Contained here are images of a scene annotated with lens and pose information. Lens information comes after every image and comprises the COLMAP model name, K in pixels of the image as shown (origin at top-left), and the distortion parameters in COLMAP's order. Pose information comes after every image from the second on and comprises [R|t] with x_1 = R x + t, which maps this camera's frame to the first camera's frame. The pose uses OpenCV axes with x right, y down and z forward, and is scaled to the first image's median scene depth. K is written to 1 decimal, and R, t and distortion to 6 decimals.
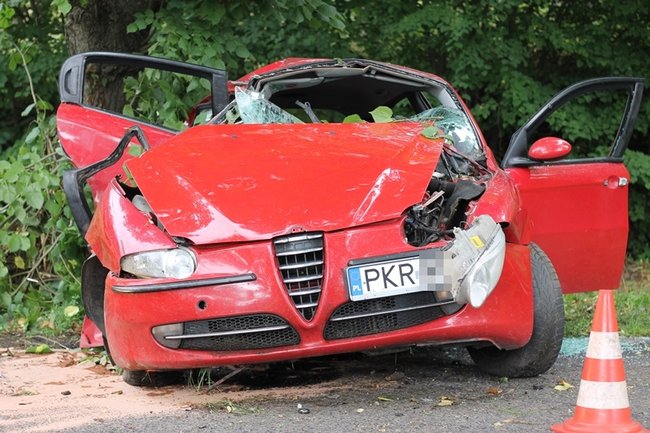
lens RADIAL K [[1528.1, 0, 325.0], [0, 1528.1, 216.5], [0, 0, 1]] dist [-0.104790, 0.167850]
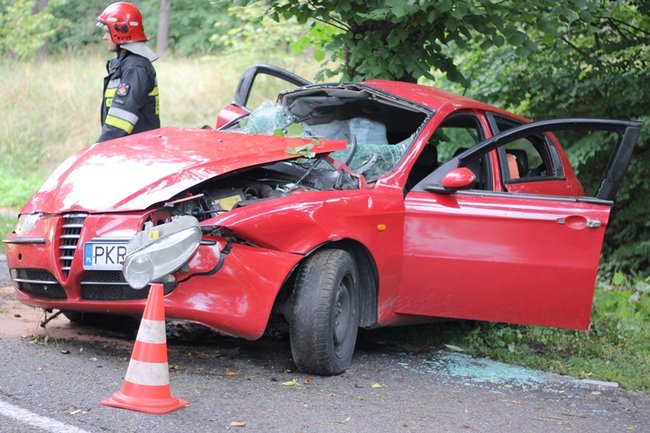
lens RADIAL K [[1528.1, 0, 325.0], [0, 1528.1, 216.5], [0, 0, 1]] dist [-0.104790, 0.167850]
pose [[0.752760, 0.121135, -0.647054, 0.963518], [-0.124588, 0.991375, 0.040655, -0.062728], [0.646398, 0.050012, 0.761359, 0.172976]]
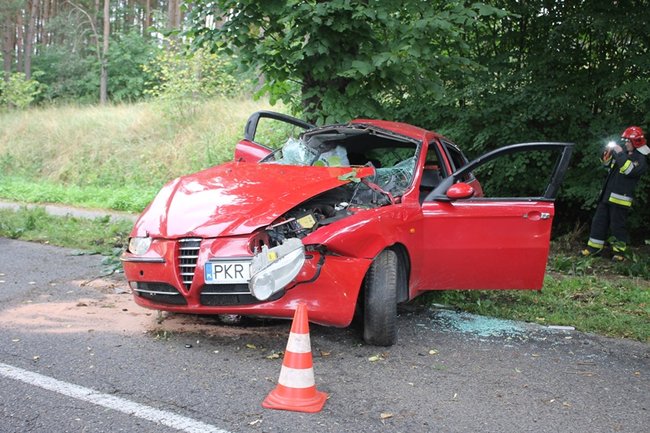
lens RADIAL K [[805.8, 0, 325.0], [0, 805.8, 216.5], [0, 0, 1]] dist [-0.053478, 0.005830]
pose [[0.866167, 0.096279, -0.490393, 0.524200], [-0.072449, 0.995092, 0.067403, -0.078764], [0.494476, -0.022854, 0.868891, 0.335216]]
